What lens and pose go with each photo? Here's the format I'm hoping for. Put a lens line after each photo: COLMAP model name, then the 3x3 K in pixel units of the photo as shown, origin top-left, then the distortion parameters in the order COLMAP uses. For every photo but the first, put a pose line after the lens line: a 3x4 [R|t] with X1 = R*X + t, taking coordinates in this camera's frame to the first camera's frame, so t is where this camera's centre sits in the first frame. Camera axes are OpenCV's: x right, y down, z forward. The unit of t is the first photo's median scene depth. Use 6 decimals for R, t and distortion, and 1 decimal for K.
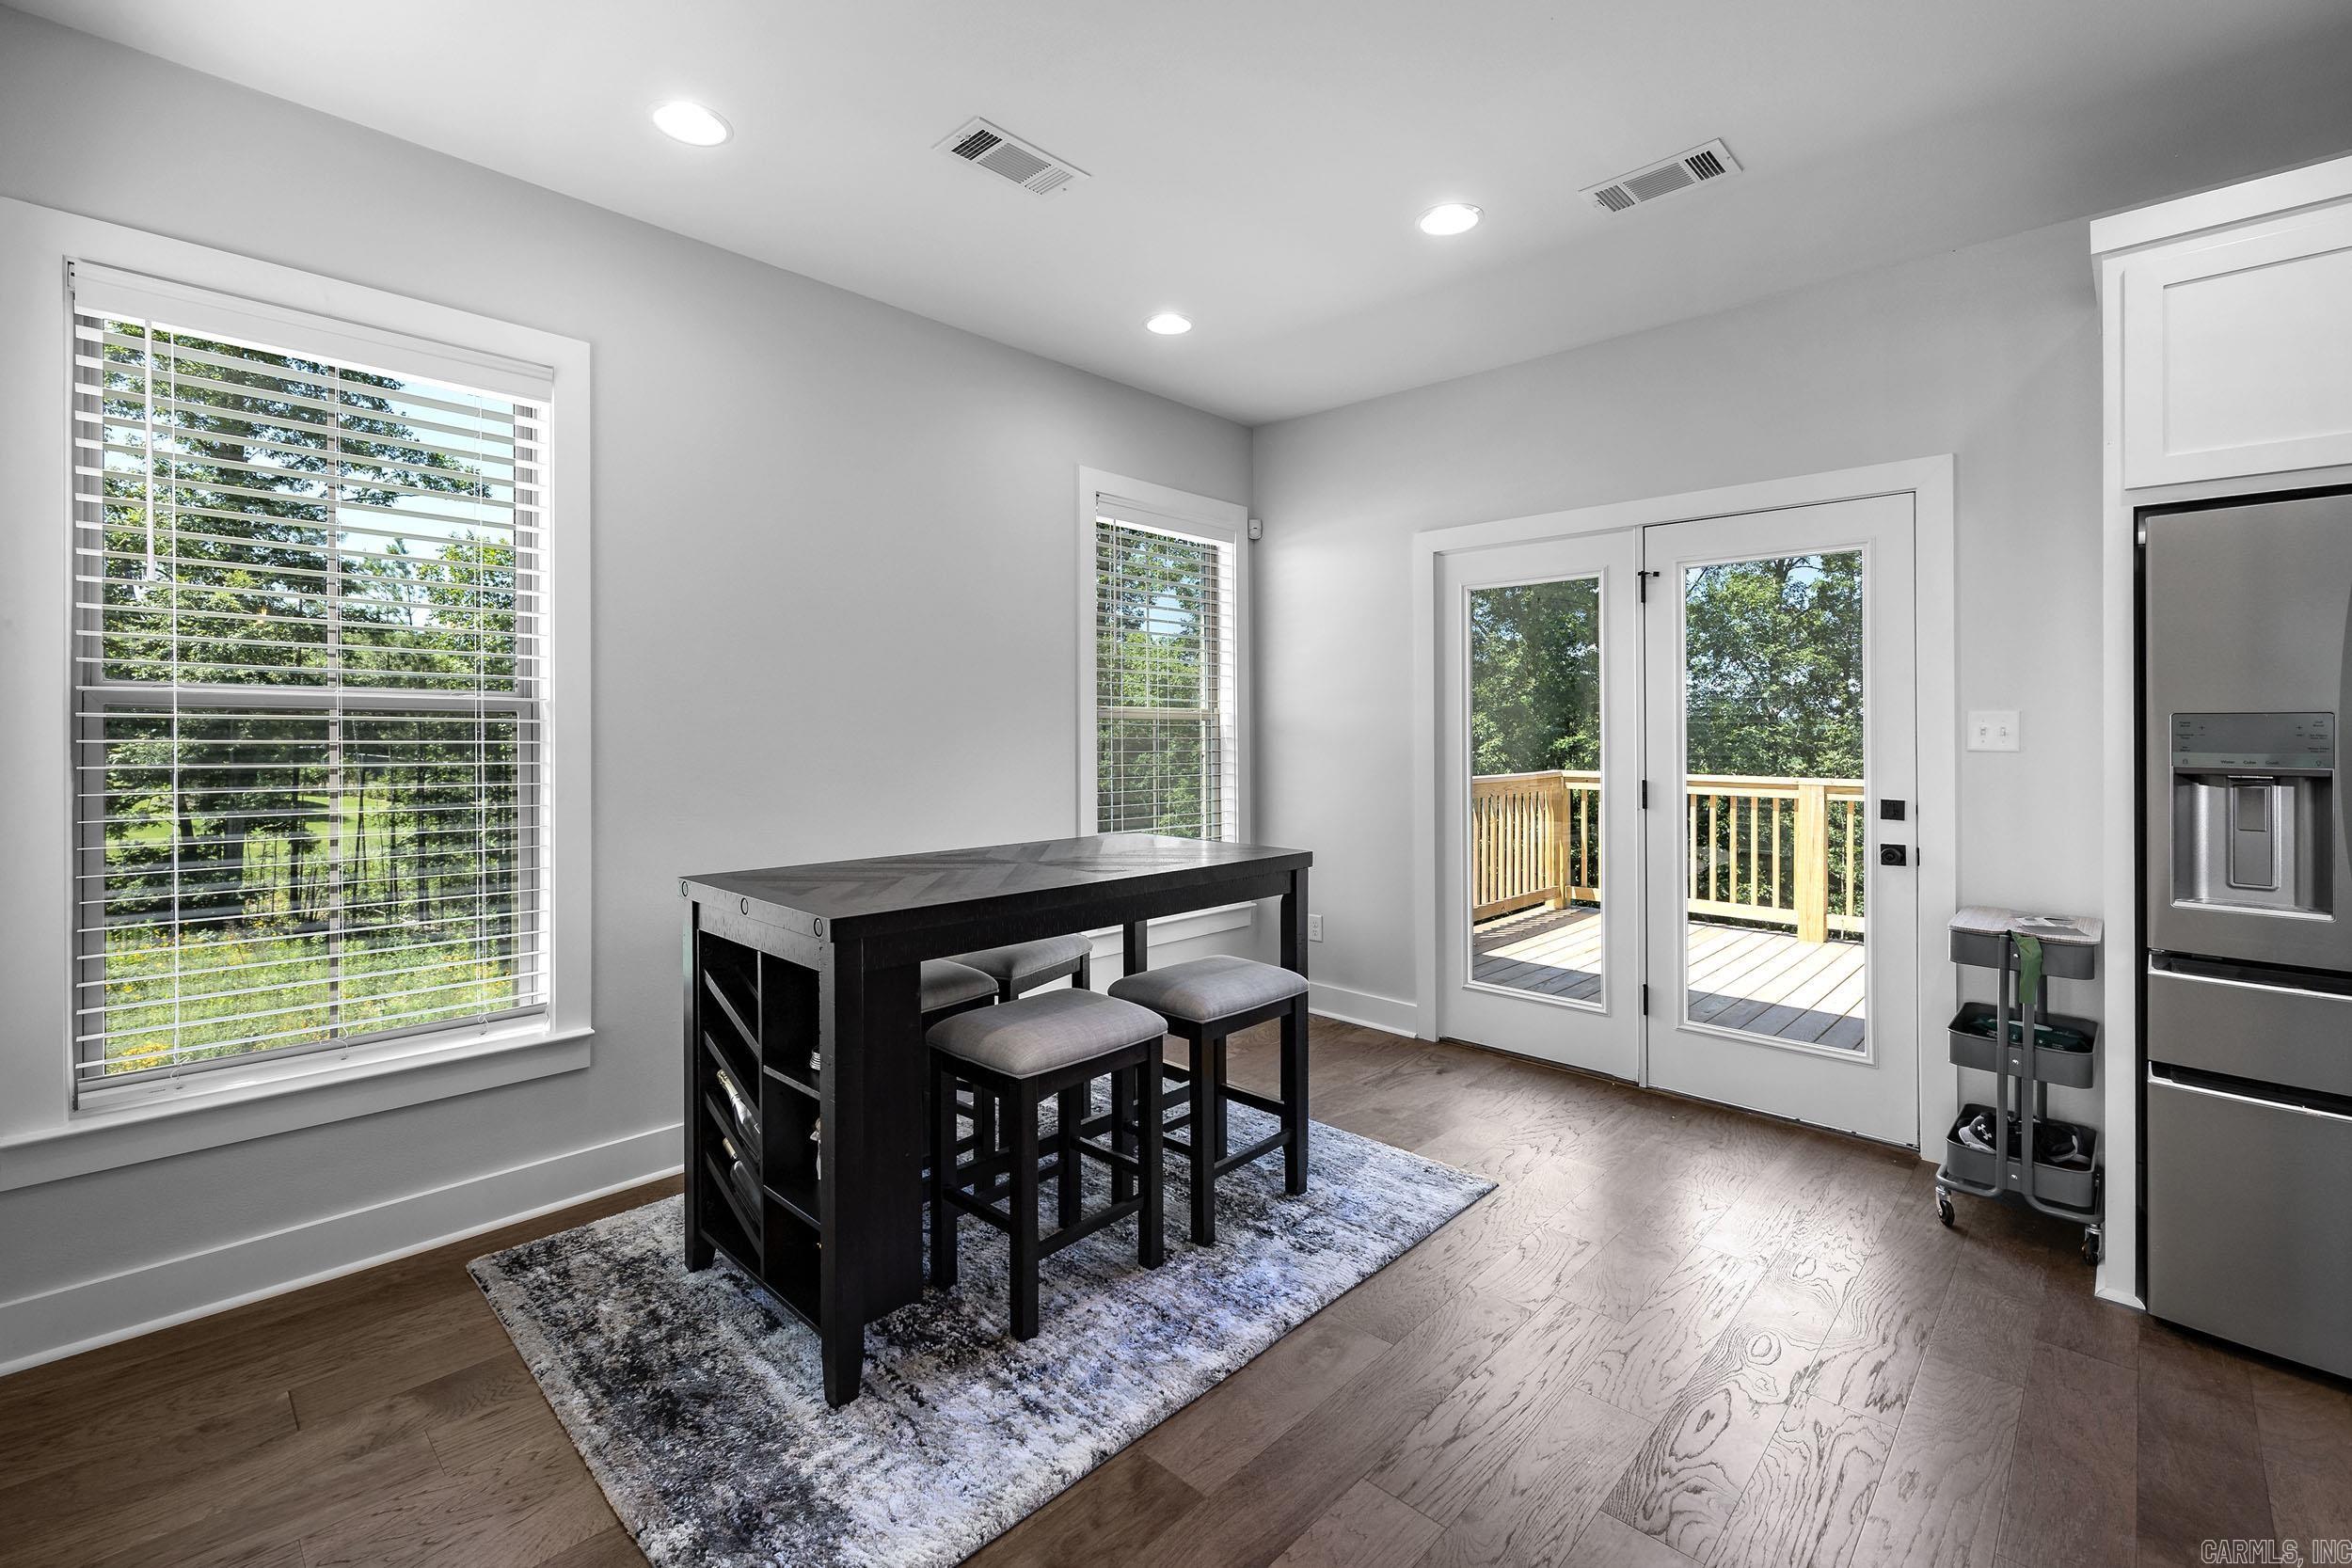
lens RADIAL K [[1030.3, 0, 1143.0], [0, 1030.3, 727.7], [0, 0, 1]] dist [-0.015374, 0.001475]
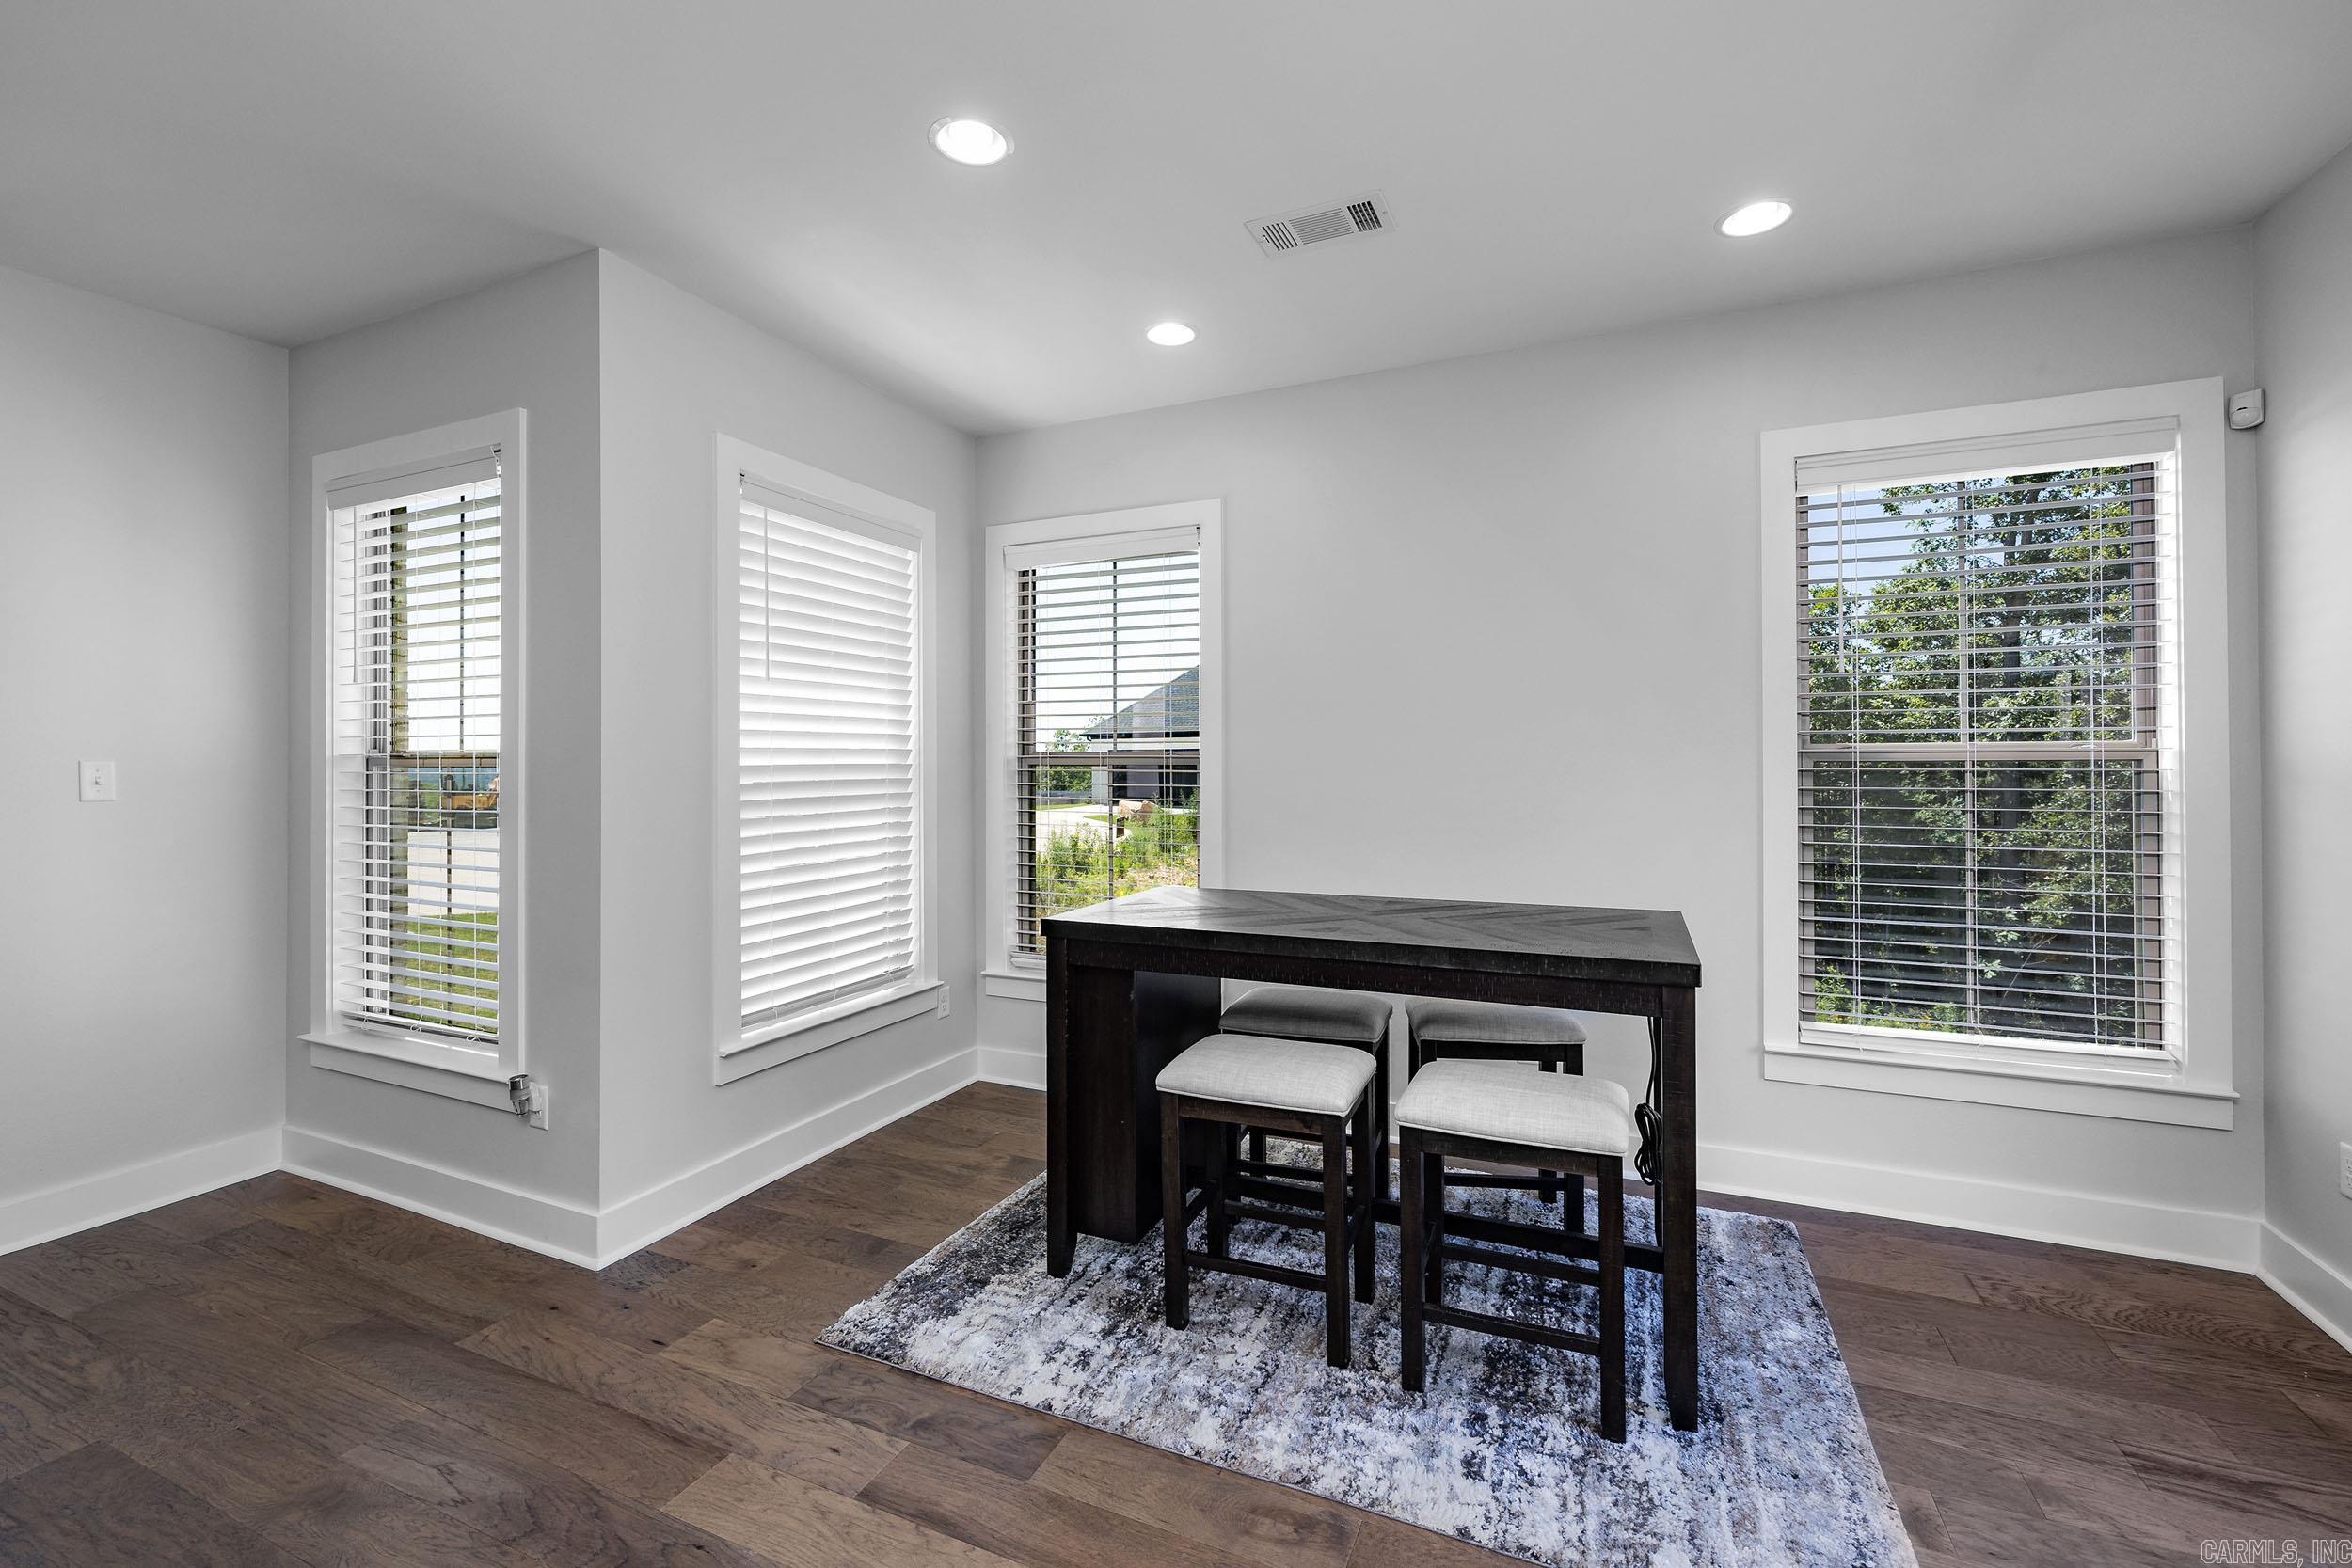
lens RADIAL K [[1000.3, 0, 1212.8], [0, 1000.3, 759.5], [0, 0, 1]] dist [0.001372, -0.000006]
pose [[0.342928, -0.011509, -0.939291, 0.694813], [0.004594, 0.999934, -0.010575, -0.006194], [0.939350, -0.000689, 0.342958, 0.498131]]
